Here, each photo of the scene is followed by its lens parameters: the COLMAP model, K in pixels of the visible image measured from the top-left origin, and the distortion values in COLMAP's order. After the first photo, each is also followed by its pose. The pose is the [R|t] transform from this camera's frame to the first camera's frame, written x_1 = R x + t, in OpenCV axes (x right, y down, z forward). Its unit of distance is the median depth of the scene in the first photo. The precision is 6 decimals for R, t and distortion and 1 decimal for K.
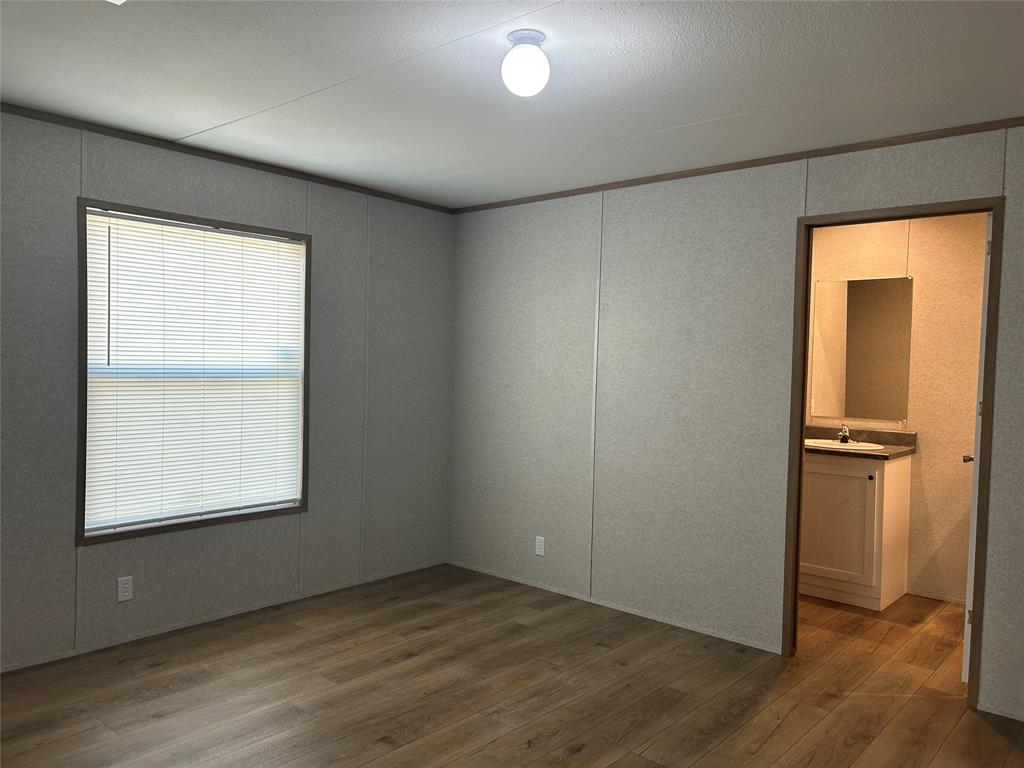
lens RADIAL K [[770.9, 0, 511.1], [0, 770.9, 399.5], [0, 0, 1]] dist [0.073657, -0.073780]
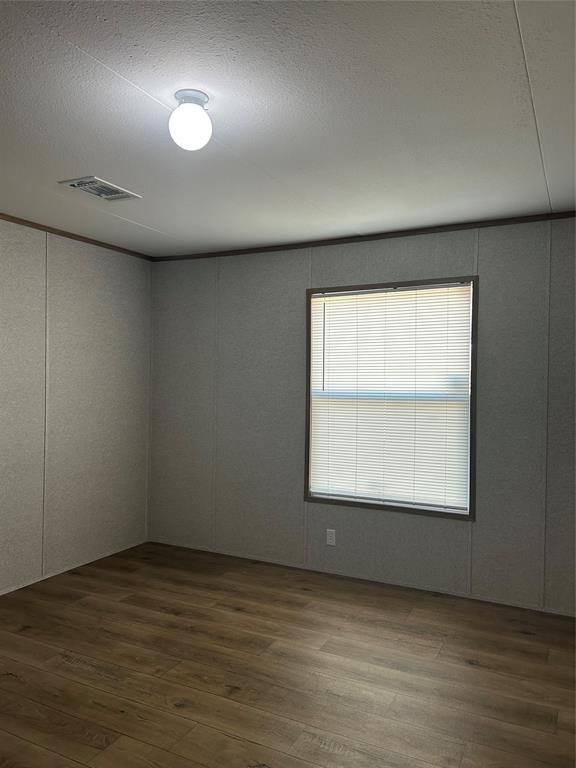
lens RADIAL K [[578.2, 0, 283.5], [0, 578.2, 394.7], [0, 0, 1]] dist [0.073657, -0.073780]
pose [[0.243787, 0.006361, -0.969808, 0.580550], [-0.047256, 0.998869, -0.005328, -0.024326], [0.968677, 0.047128, 0.243812, 0.628244]]
